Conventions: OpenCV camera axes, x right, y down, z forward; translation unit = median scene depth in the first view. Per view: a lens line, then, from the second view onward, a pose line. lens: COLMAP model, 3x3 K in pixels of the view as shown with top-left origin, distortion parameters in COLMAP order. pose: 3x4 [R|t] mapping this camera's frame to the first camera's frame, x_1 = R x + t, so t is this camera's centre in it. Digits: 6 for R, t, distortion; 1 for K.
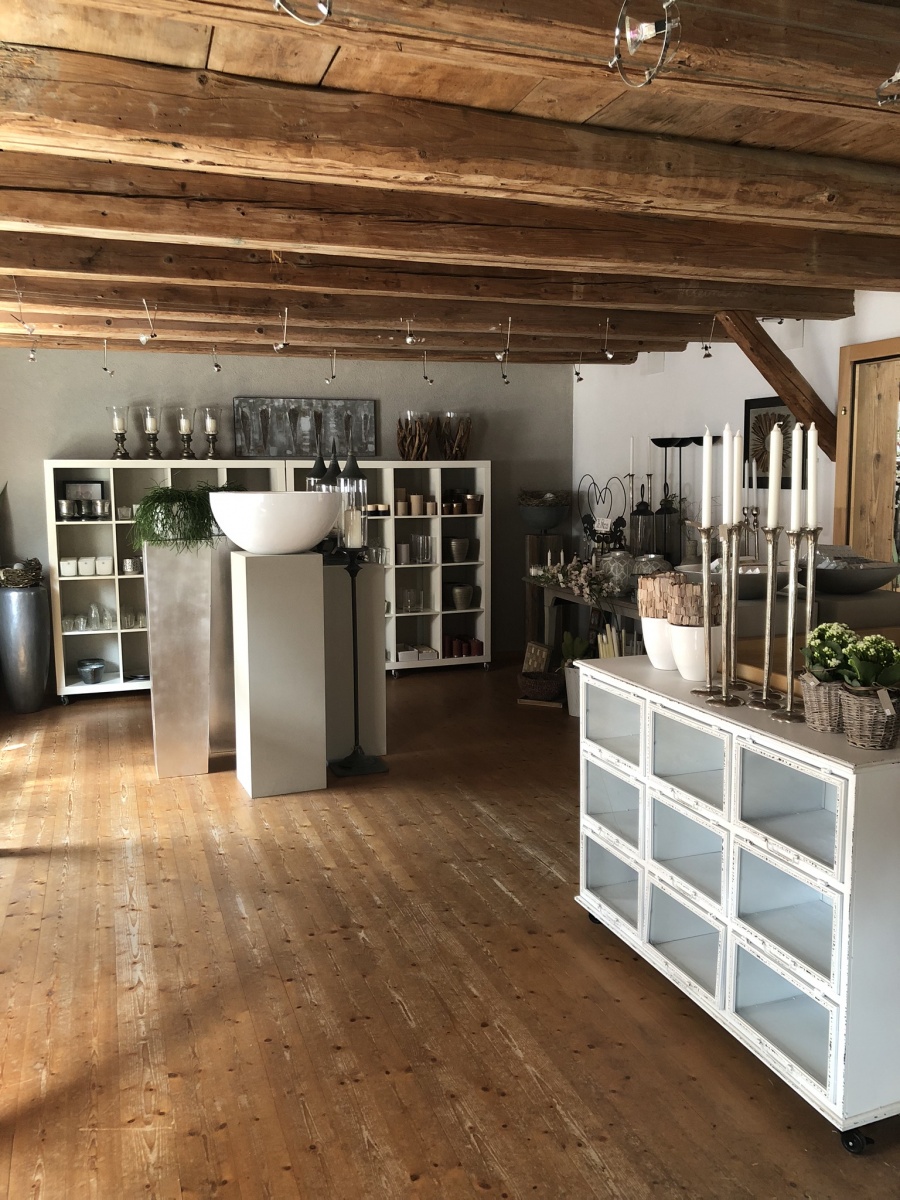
lens RADIAL K [[992.8, 0, 451.3], [0, 992.8, 594.6], [0, 0, 1]] dist [0.037170, -0.052808]
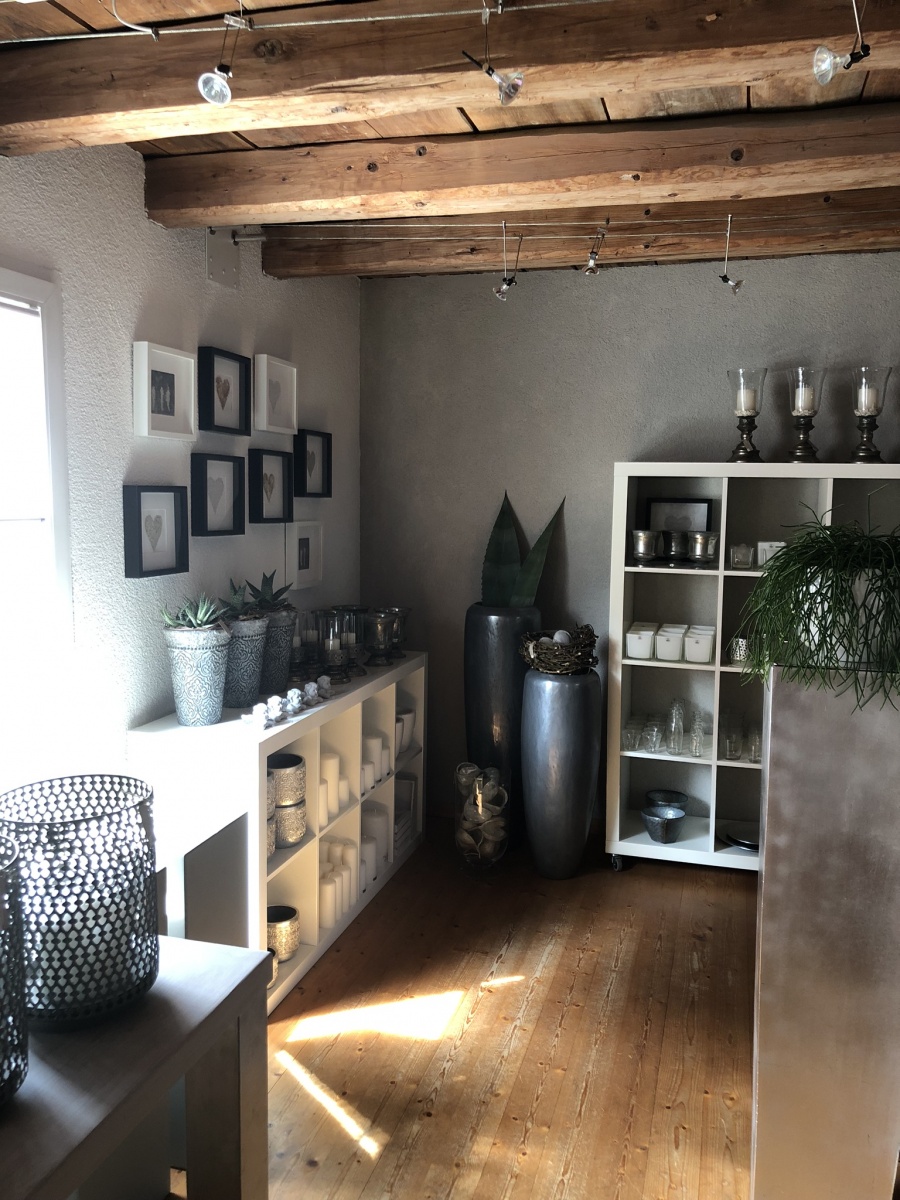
lens RADIAL K [[992.8, 0, 453.0], [0, 992.8, 594.1], [0, 0, 1]] dist [0.037170, -0.052808]
pose [[0.817888, 0.078673, -0.569973, -0.139419], [-0.084777, 0.996274, 0.015864, -0.056322], [0.569097, 0.035346, 0.821510, 0.447241]]
